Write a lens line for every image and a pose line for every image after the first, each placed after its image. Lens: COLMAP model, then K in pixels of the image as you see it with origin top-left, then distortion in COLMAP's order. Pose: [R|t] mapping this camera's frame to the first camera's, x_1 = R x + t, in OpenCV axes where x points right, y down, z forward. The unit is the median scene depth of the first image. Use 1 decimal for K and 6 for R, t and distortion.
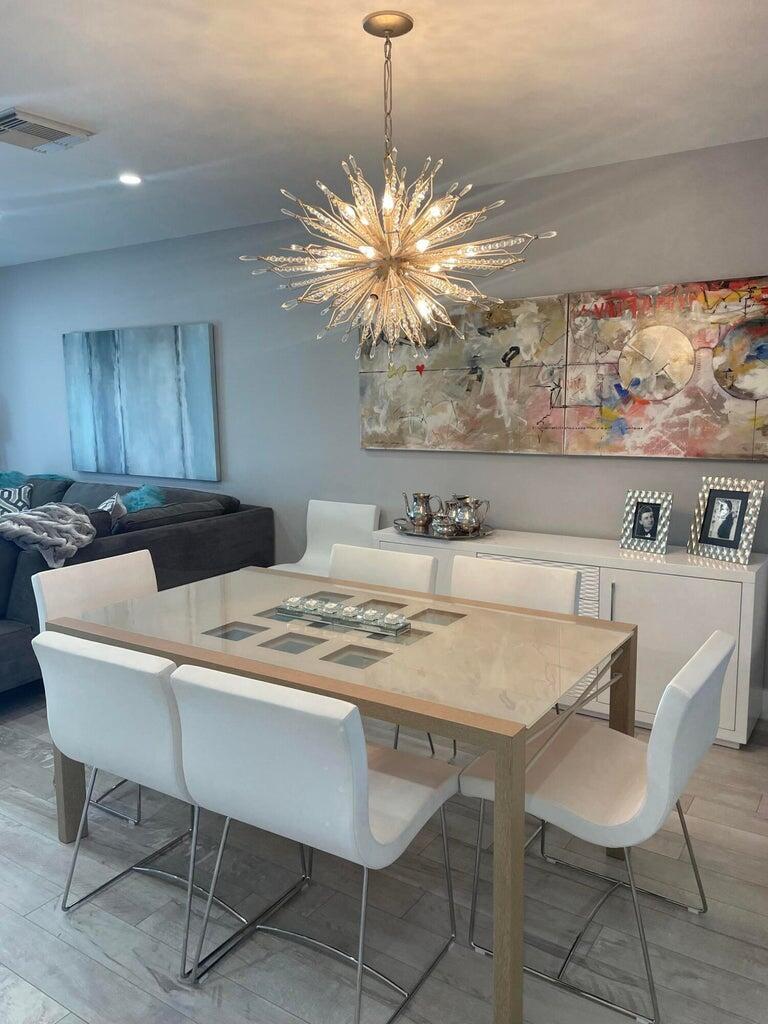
lens RADIAL K [[779.5, 0, 380.3], [0, 779.5, 520.7], [0, 0, 1]] dist [0.096943, -0.126930]
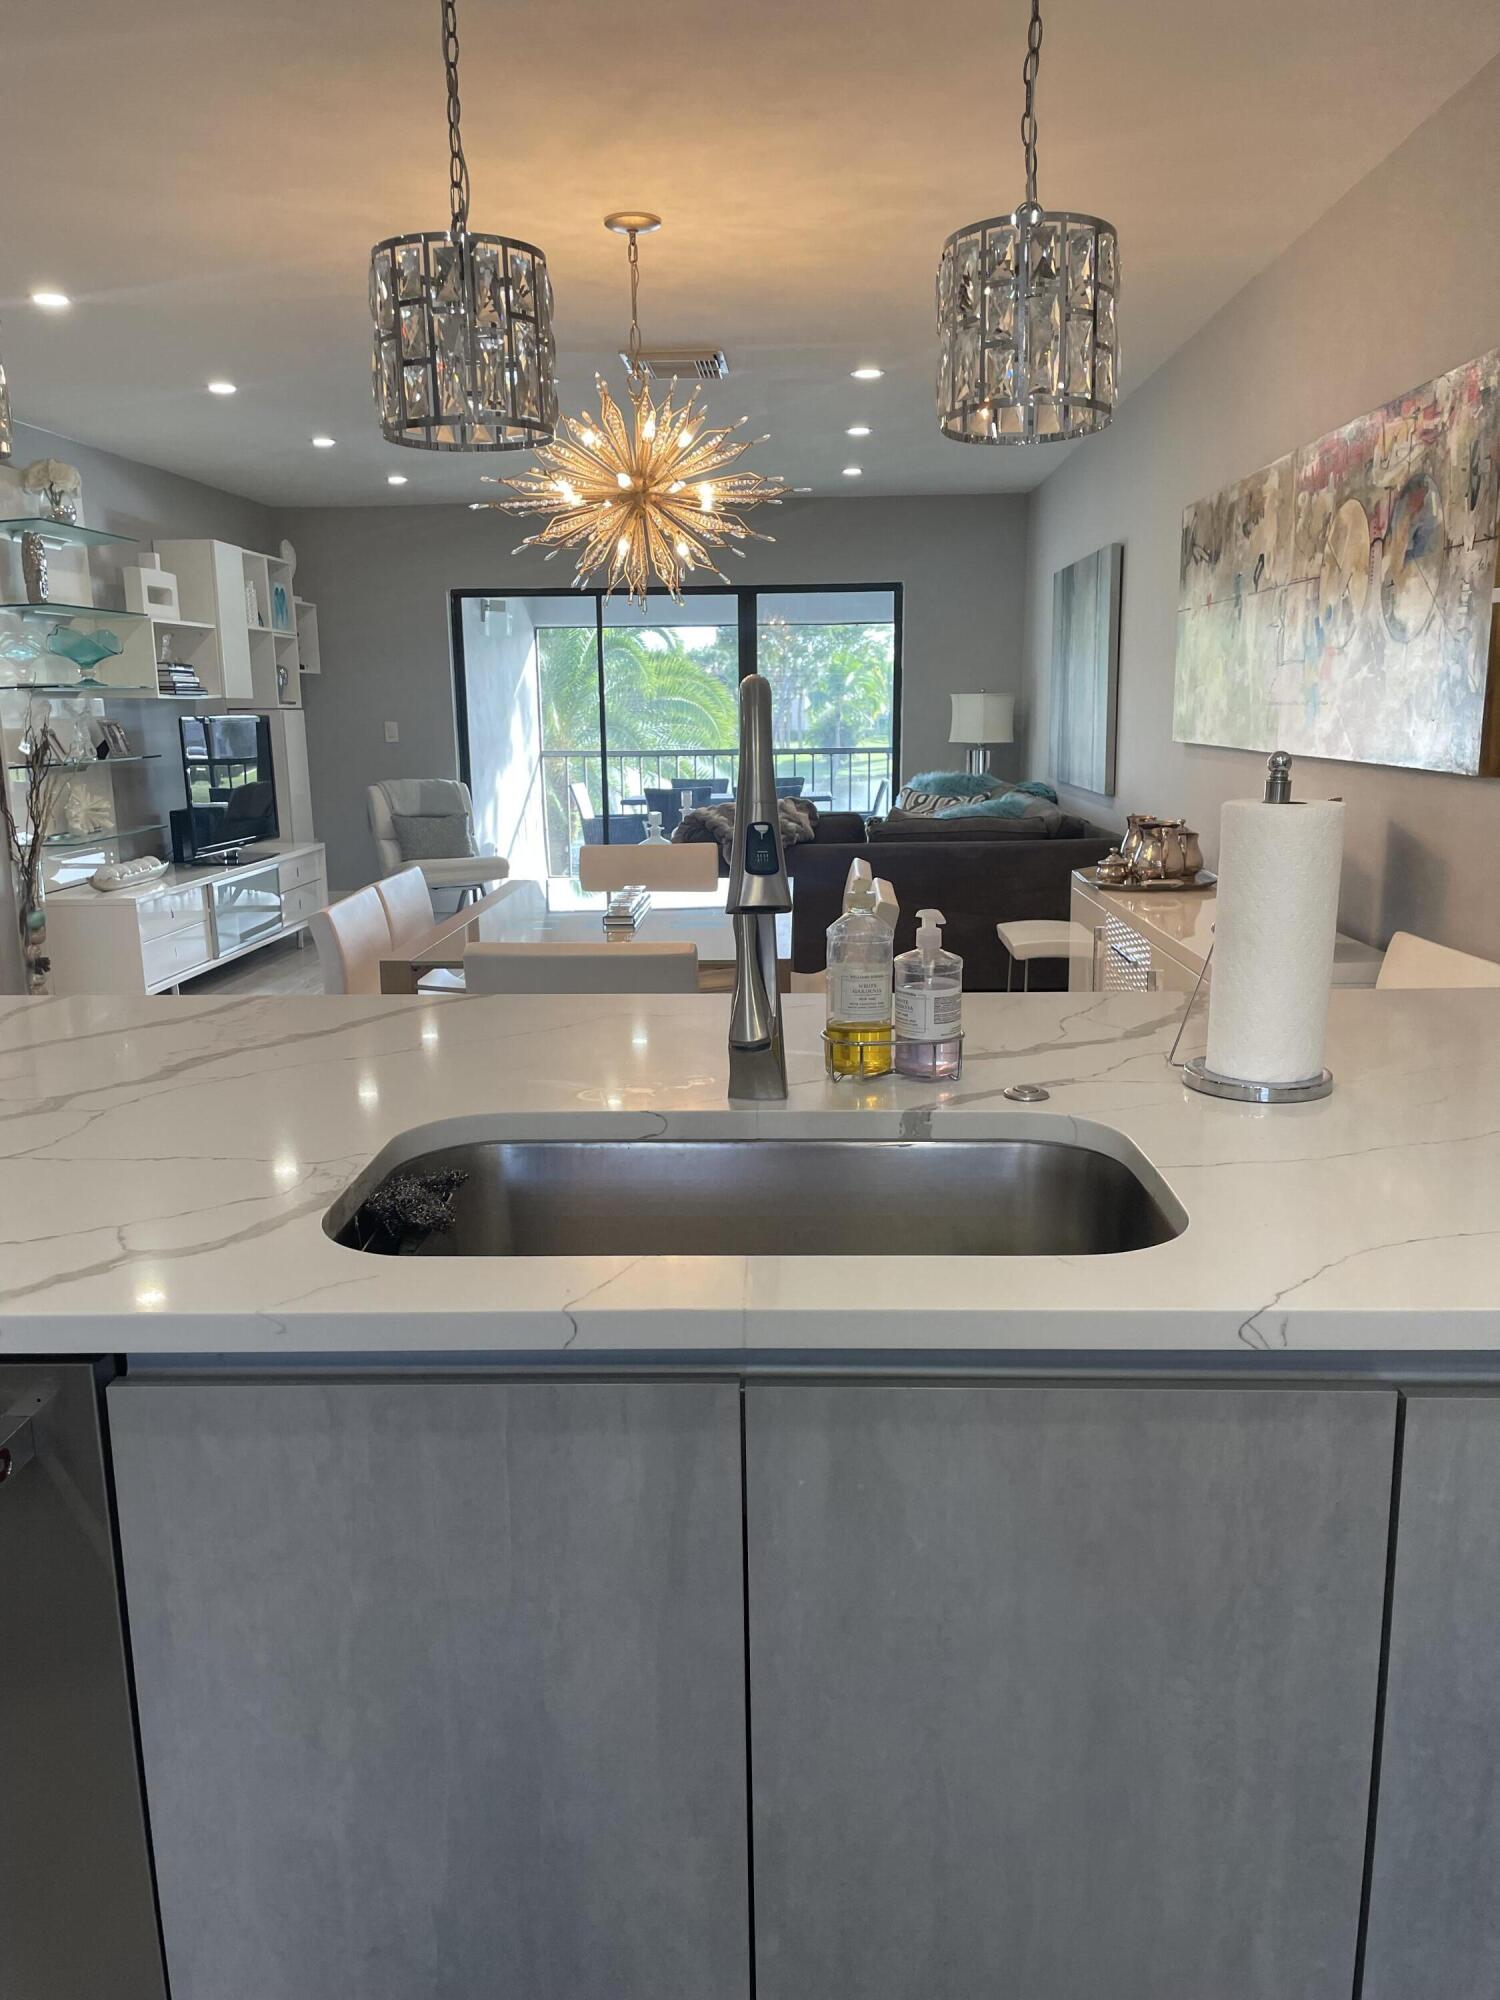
lens RADIAL K [[1522.4, 0, 742.8], [0, 1522.4, 1017.0], [0, 0, 1]] dist [0.096943, -0.126930]
pose [[0.525970, 0.174104, -0.832493, 1.053929], [-0.124605, 0.984036, 0.127072, 0.008604], [0.841326, 0.036897, 0.539267, 0.126402]]
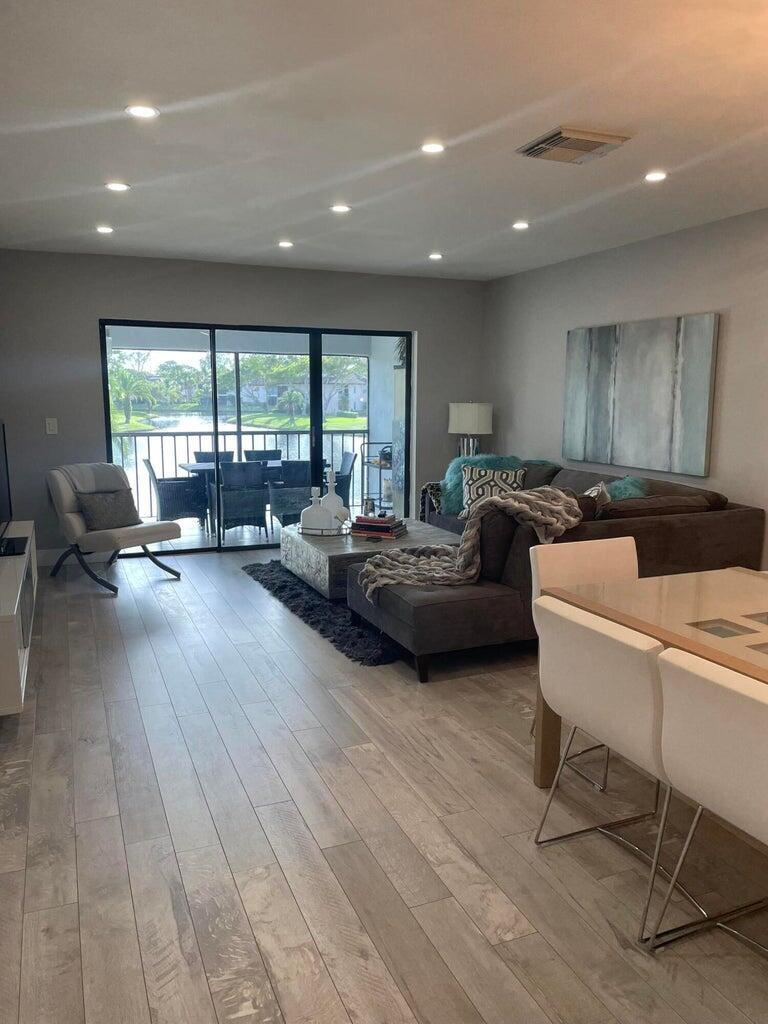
lens RADIAL K [[779.5, 0, 380.3], [0, 779.5, 520.7], [0, 0, 1]] dist [0.096943, -0.126930]
pose [[0.834326, 0.102034, -0.541746, -0.012967], [-0.096934, 0.994564, 0.038033, 0.007670], [0.542681, 0.020782, 0.839682, -0.047913]]
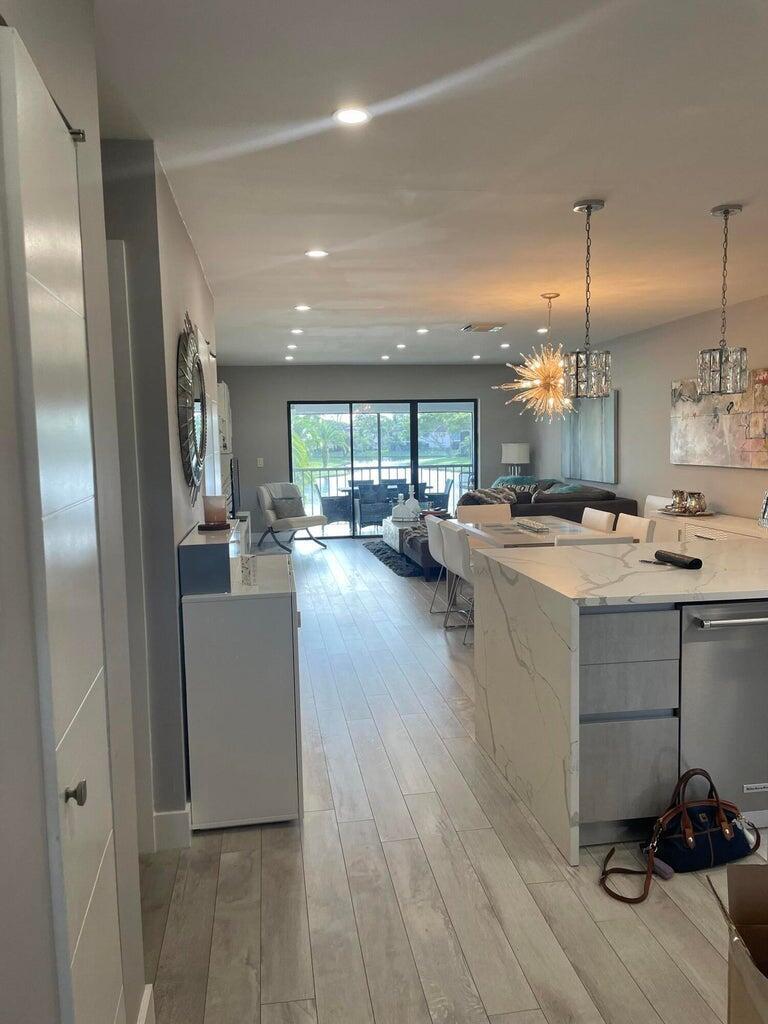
lens RADIAL K [[779.5, 0, 380.3], [0, 779.5, 520.7], [0, 0, 1]] dist [0.096943, -0.126930]
pose [[0.678744, 0.072834, -0.730754, 1.004621], [-0.100115, 0.994957, 0.006178, 0.099750], [0.727519, 0.068966, 0.682613, -0.724178]]
